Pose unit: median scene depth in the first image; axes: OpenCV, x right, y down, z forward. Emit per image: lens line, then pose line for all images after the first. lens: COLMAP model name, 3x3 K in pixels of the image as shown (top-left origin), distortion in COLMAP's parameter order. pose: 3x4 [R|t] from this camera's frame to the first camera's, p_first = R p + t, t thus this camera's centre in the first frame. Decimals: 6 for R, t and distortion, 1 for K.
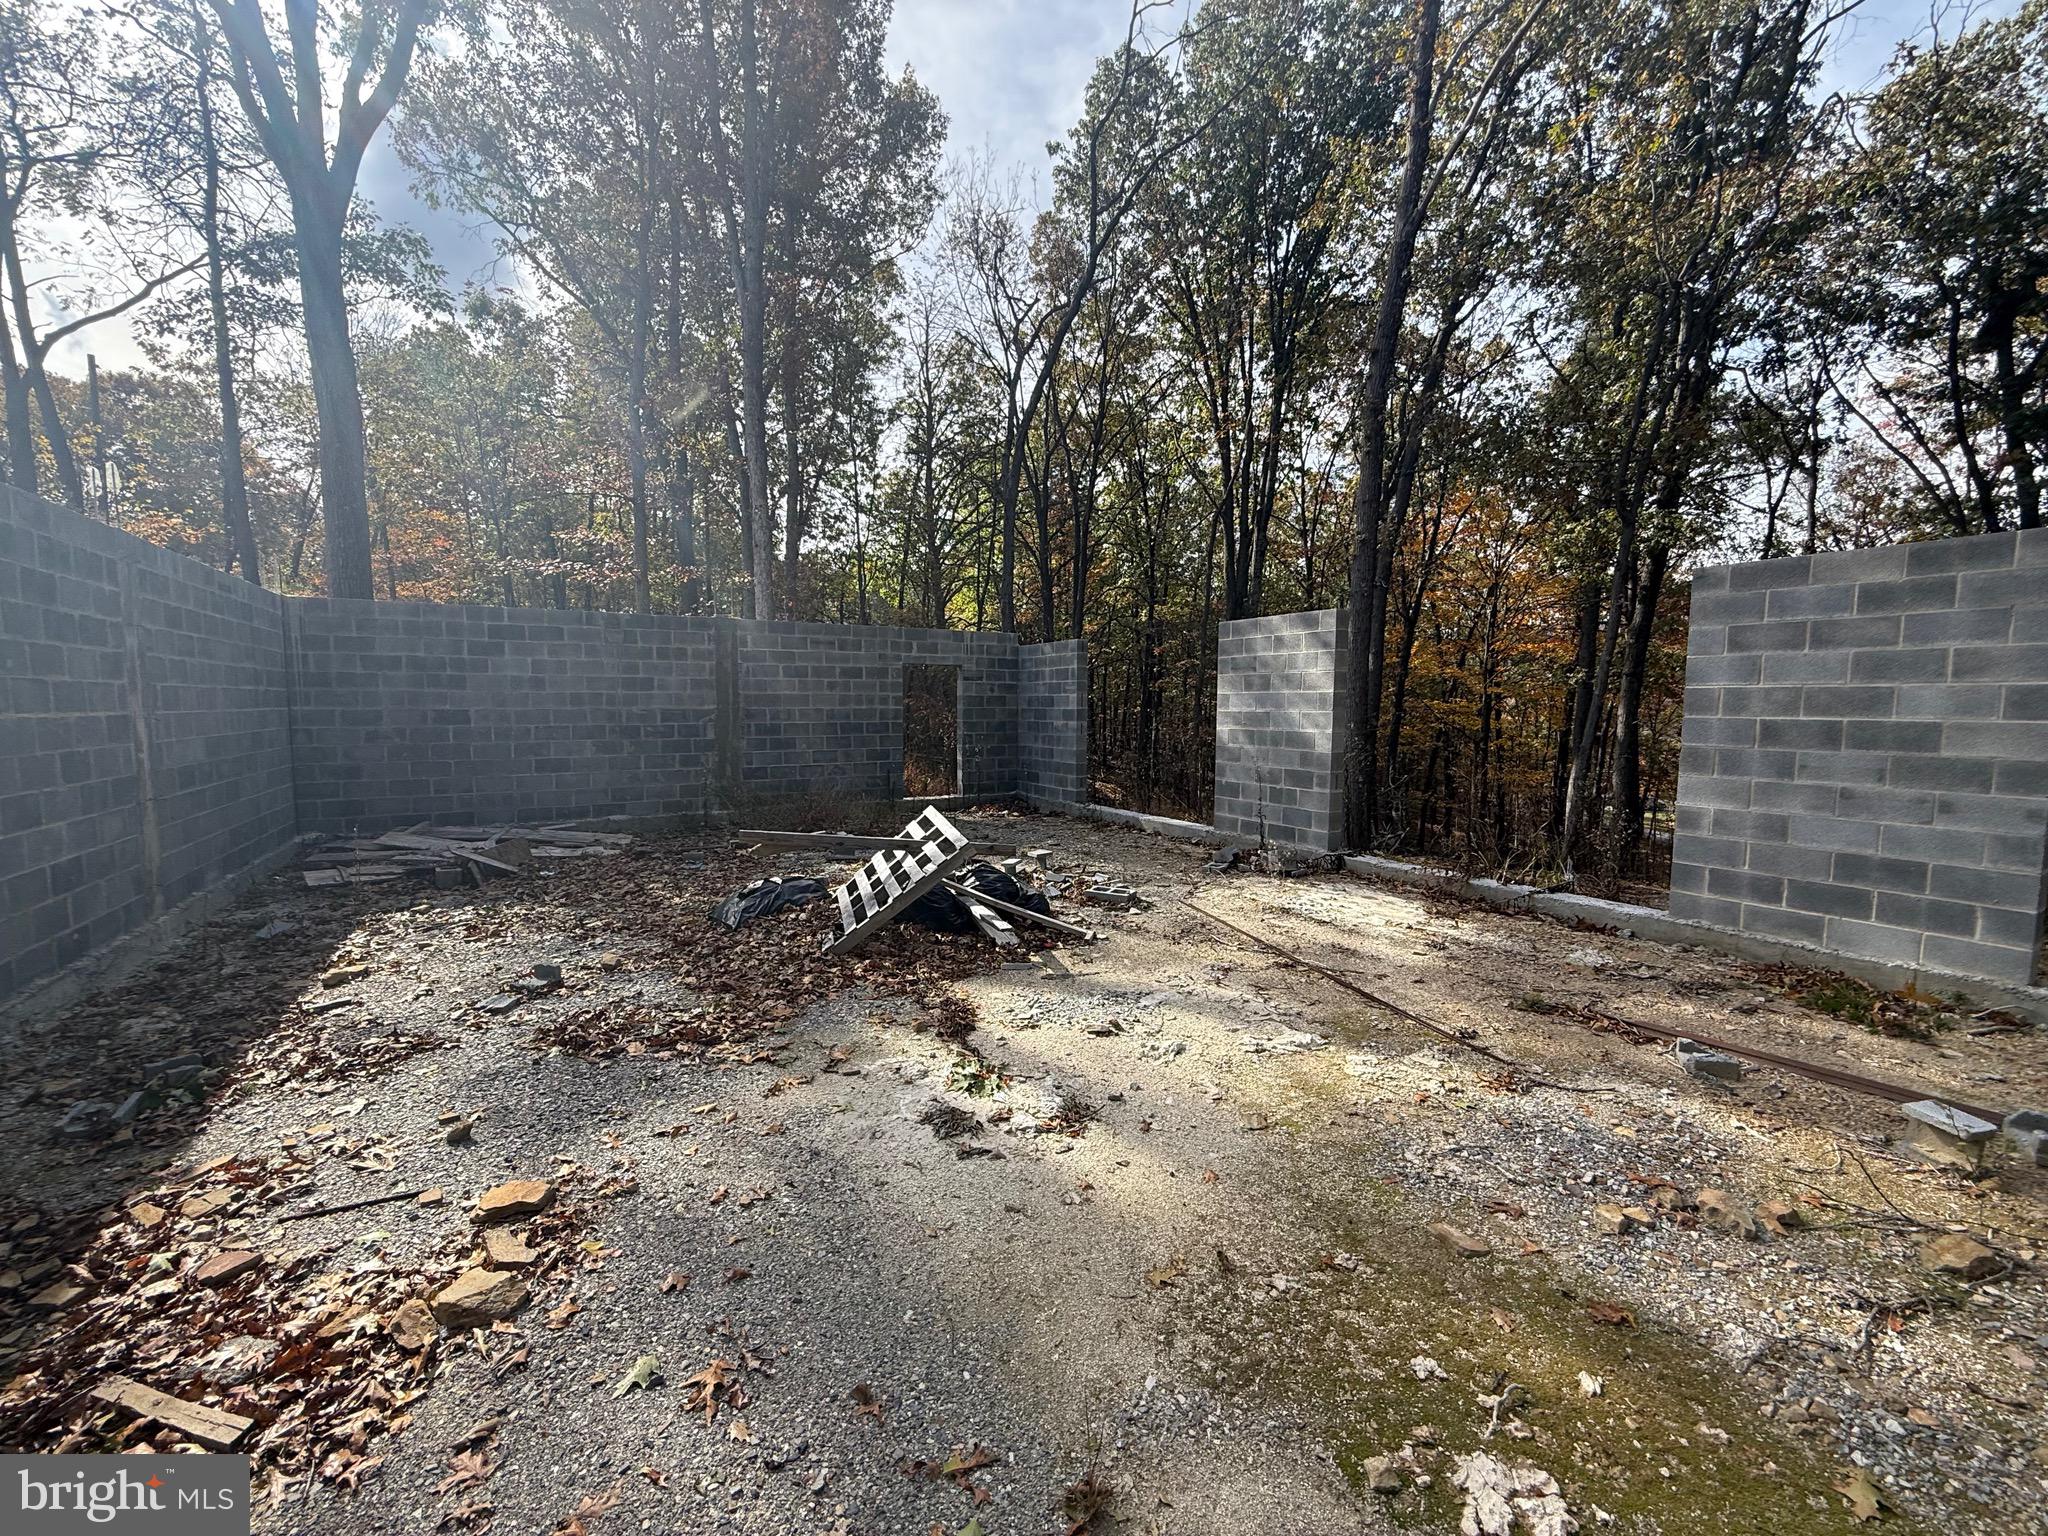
lens RADIAL K [[814.4, 0, 1019.2], [0, 814.4, 770.9], [0, 0, 1]] dist [0.000625, -0.000247]
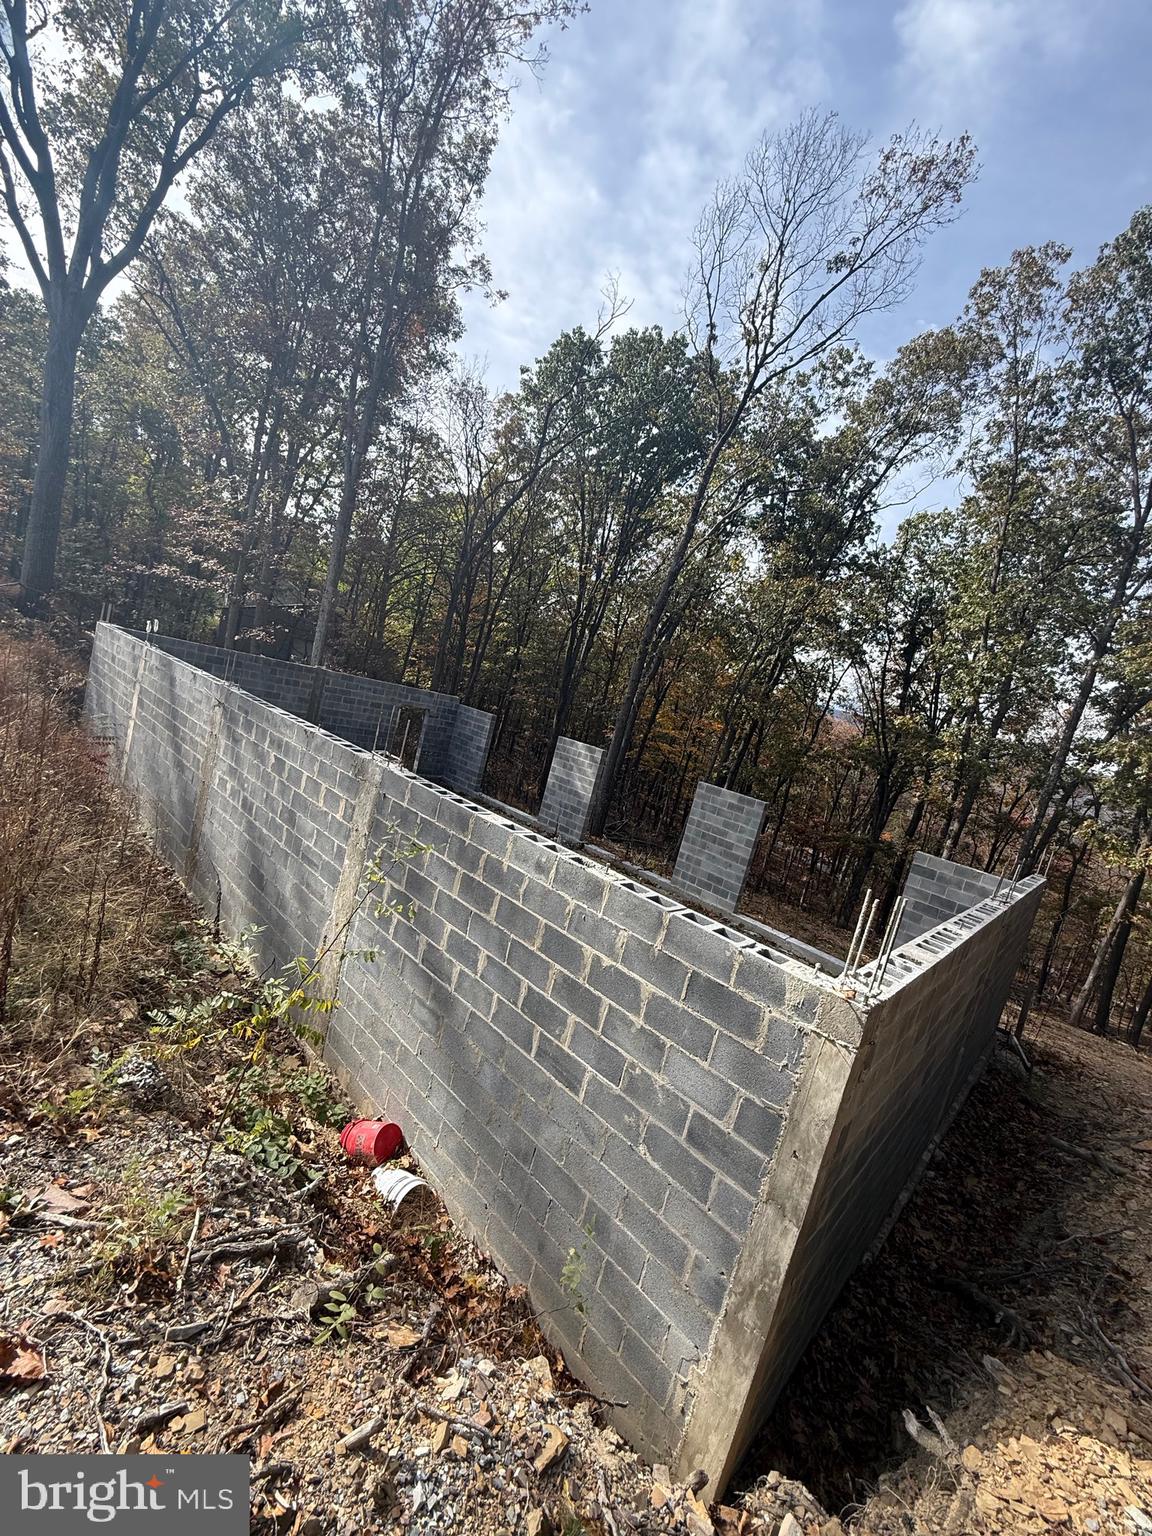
lens RADIAL K [[610.8, 0, 576.0], [0, 610.8, 768.0], [0, 0, 1]] dist [0.000625, -0.000247]
pose [[0.929039, 0.194550, 0.314702, -0.180879], [-0.216715, 0.975545, 0.036685, -0.125005], [-0.299869, -0.102283, 0.948481, -0.516279]]
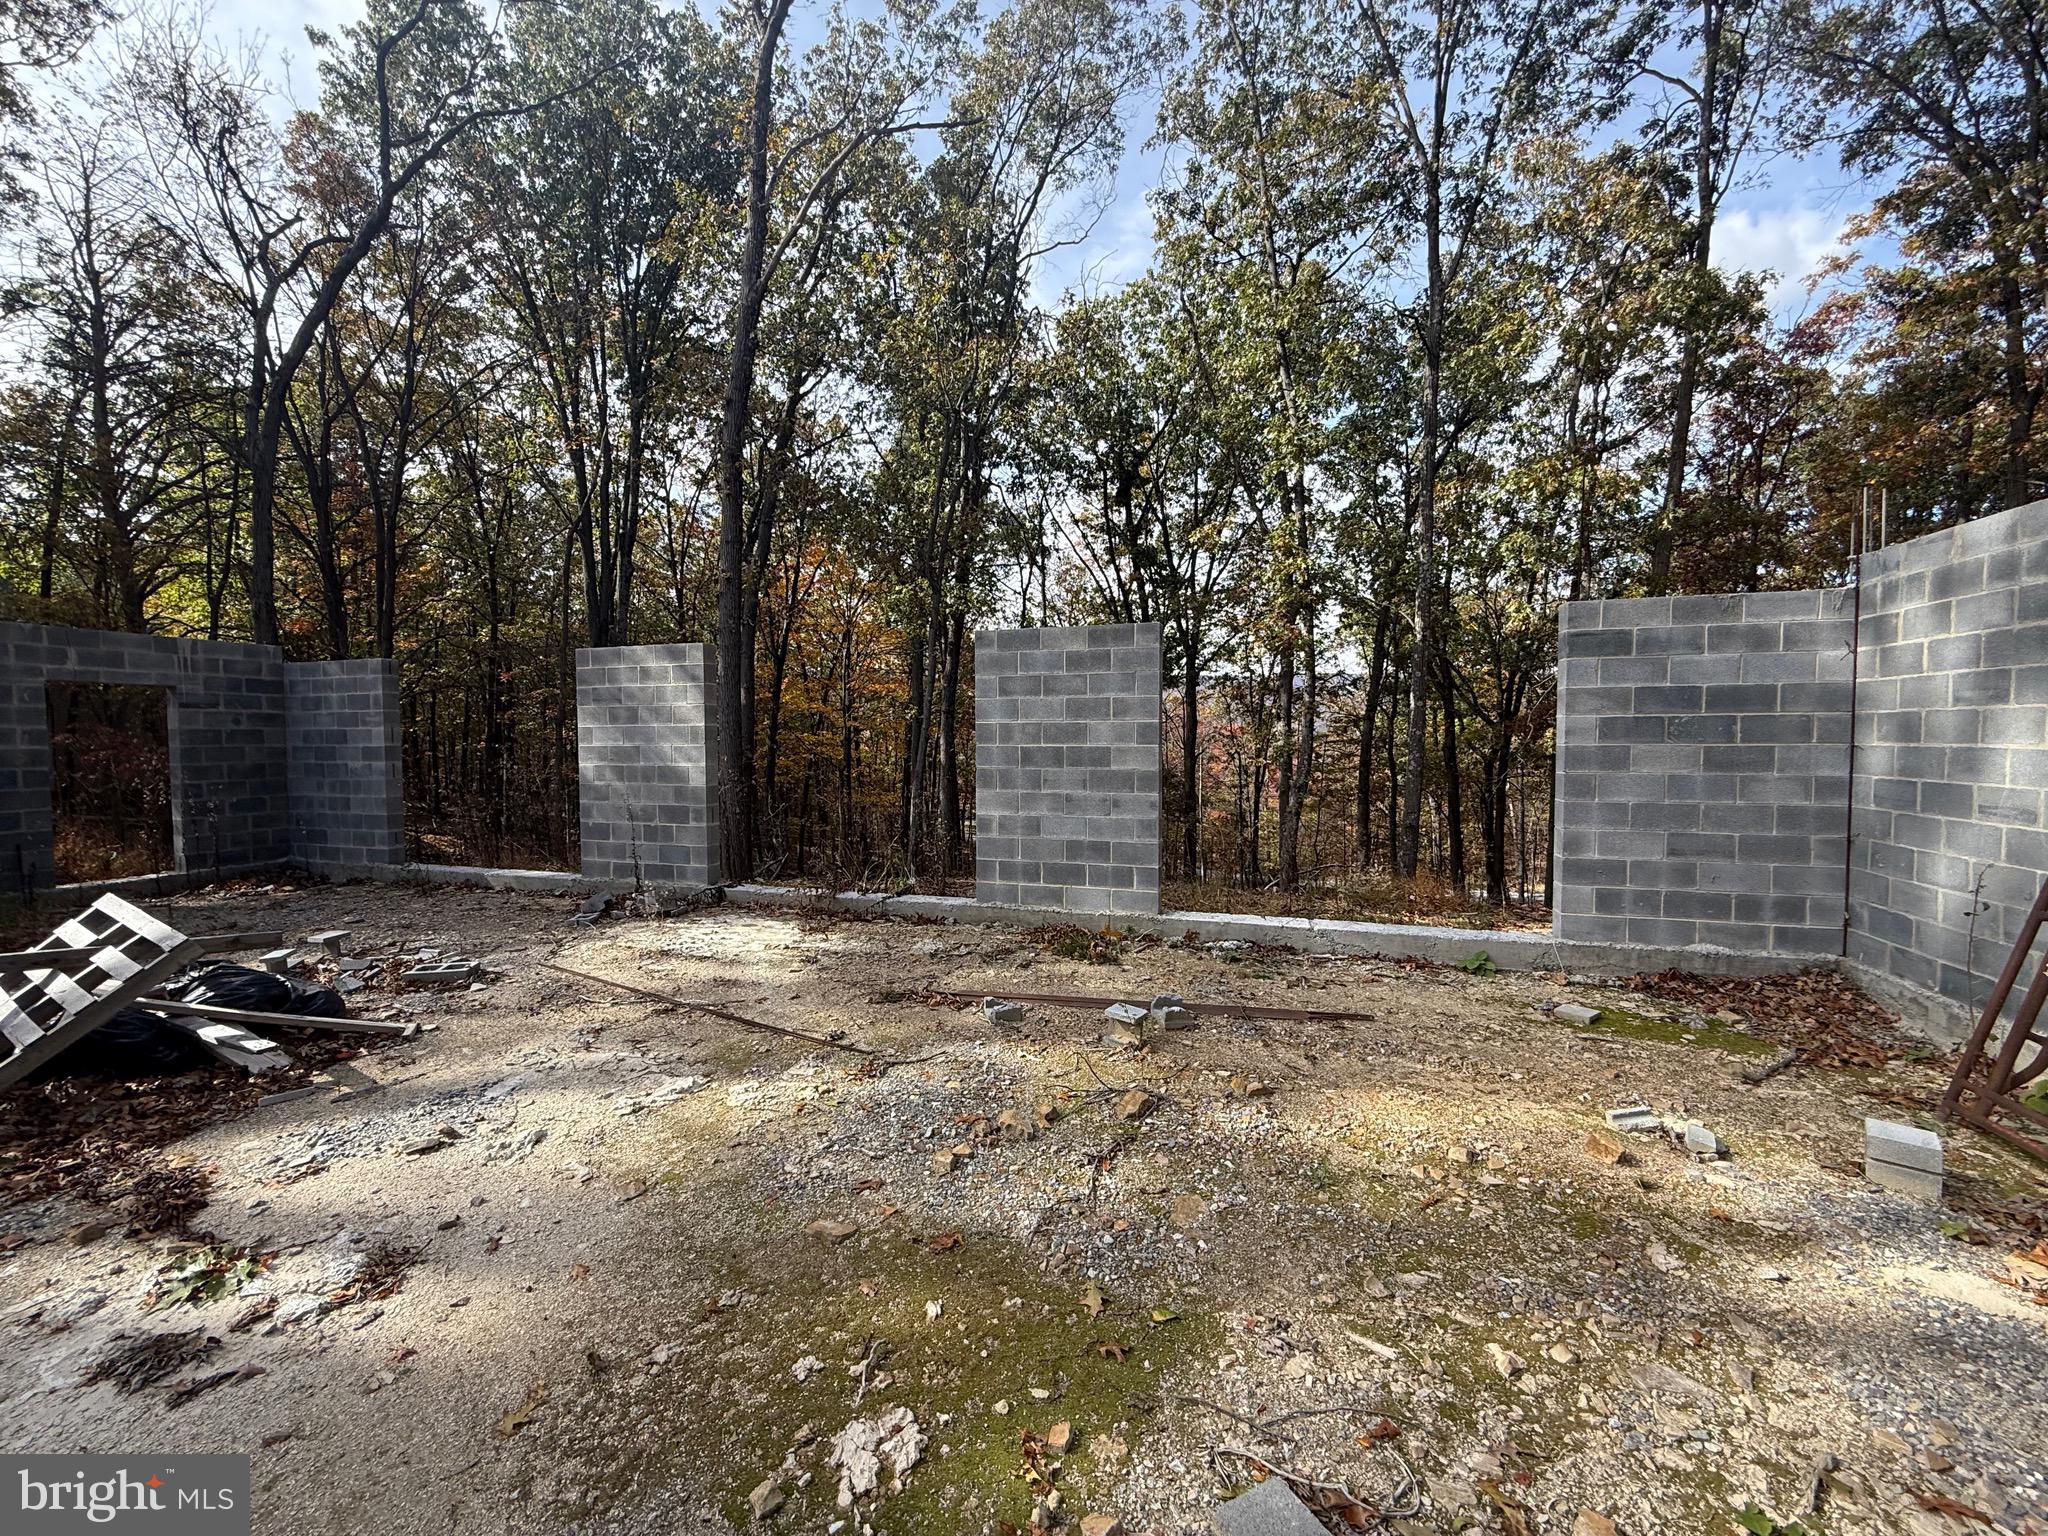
lens RADIAL K [[814.4, 0, 1019.2], [0, 814.4, 770.9], [0, 0, 1]] dist [0.000625, -0.000247]
pose [[0.748471, -0.034951, 0.662246, 0.006629], [0.061659, 0.997952, -0.017019, -0.000066], [-0.660295, 0.053572, 0.749093, -0.001881]]
